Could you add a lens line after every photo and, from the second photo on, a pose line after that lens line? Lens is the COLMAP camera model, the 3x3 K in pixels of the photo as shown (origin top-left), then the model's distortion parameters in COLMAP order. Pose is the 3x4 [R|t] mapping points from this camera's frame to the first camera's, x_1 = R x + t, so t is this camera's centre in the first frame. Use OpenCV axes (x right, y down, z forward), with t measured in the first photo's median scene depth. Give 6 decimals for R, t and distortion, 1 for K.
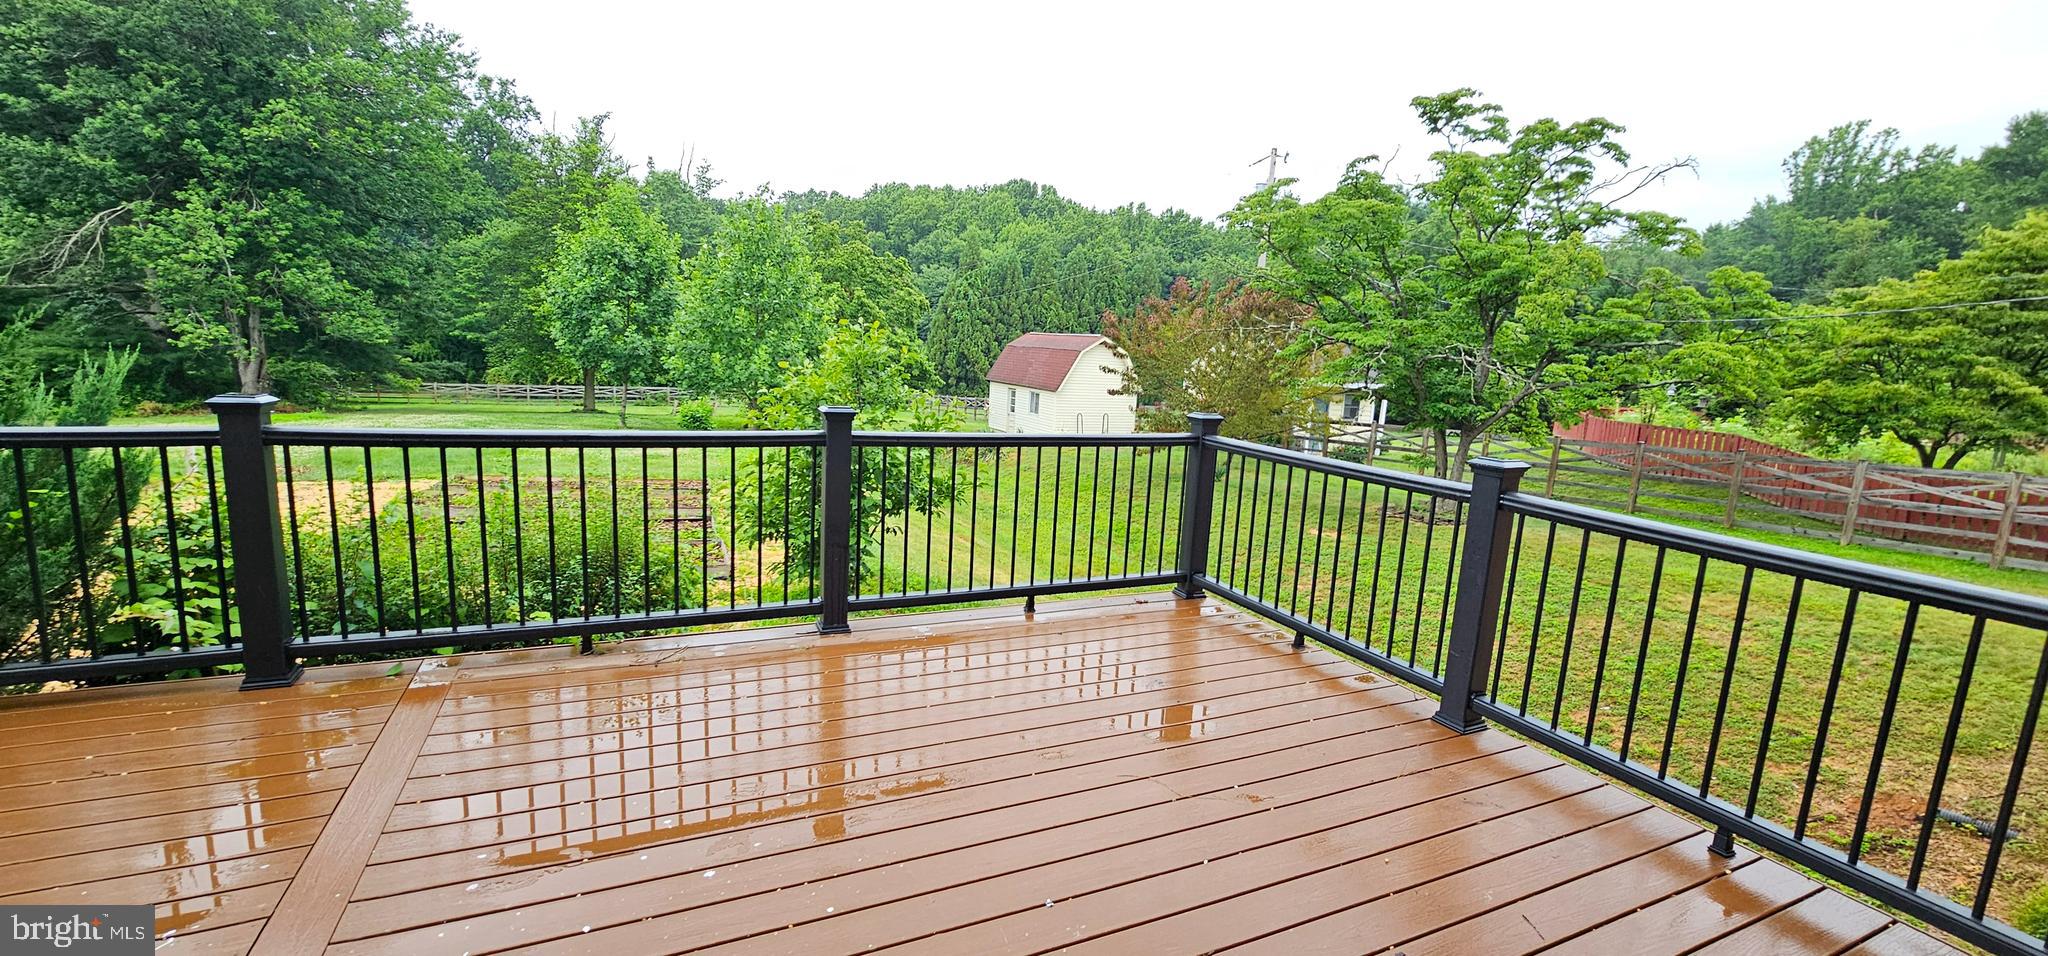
lens RADIAL K [[834.9, 0, 1027.1], [0, 834.9, 486.1], [0, 0, 1]] dist [0.000534, -0.000833]
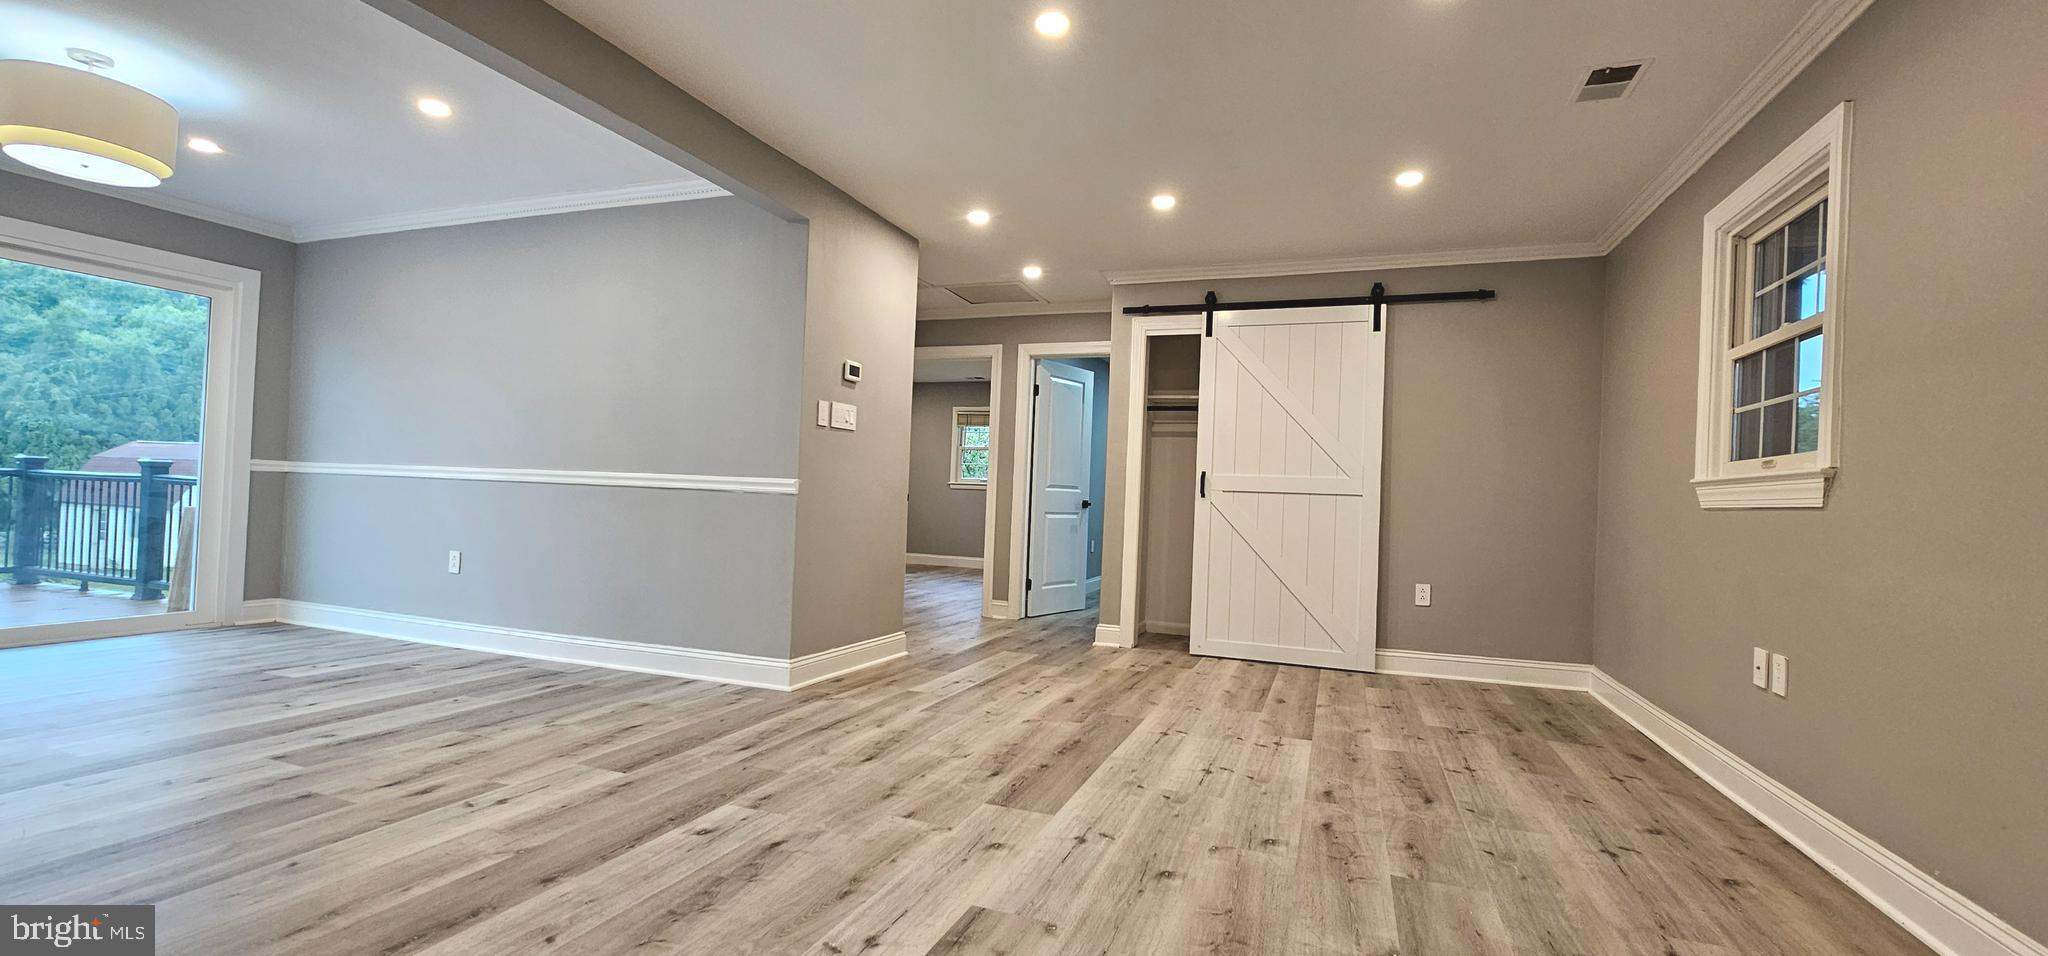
lens RADIAL K [[836.3, 0, 1027.9], [0, 836.3, 486.9], [0, 0, 1]] dist [0.000126, -0.000535]
pose [[0.715900, -0.023653, 0.697802, 0.080885], [0.122298, 0.988223, -0.091972, 0.058316], [-0.687408, 0.151183, 0.710361, -0.230947]]
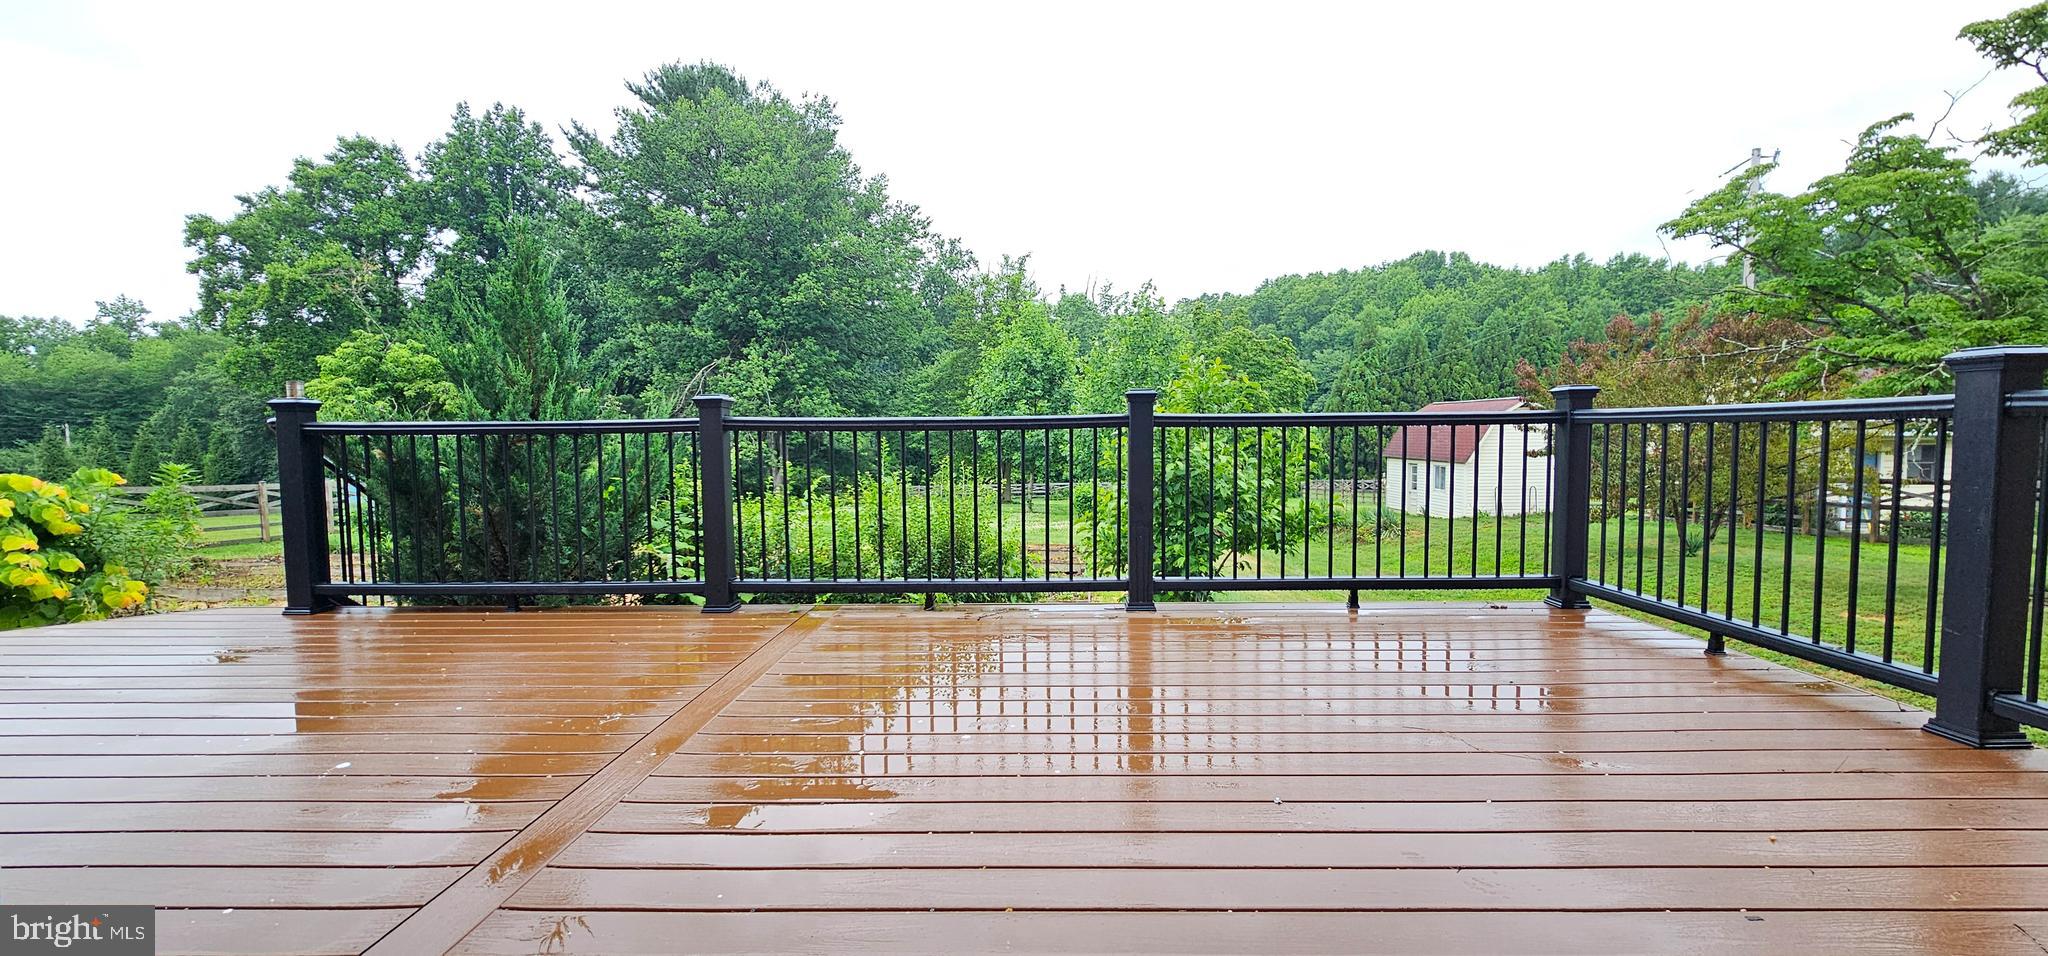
lens RADIAL K [[834.9, 0, 1027.1], [0, 834.9, 486.1], [0, 0, 1]] dist [0.000534, -0.000833]
pose [[0.893714, -0.036256, -0.447170, 0.016678], [-0.015047, 0.993746, -0.110646, 0.021203], [0.448385, 0.105614, 0.887579, 0.000953]]
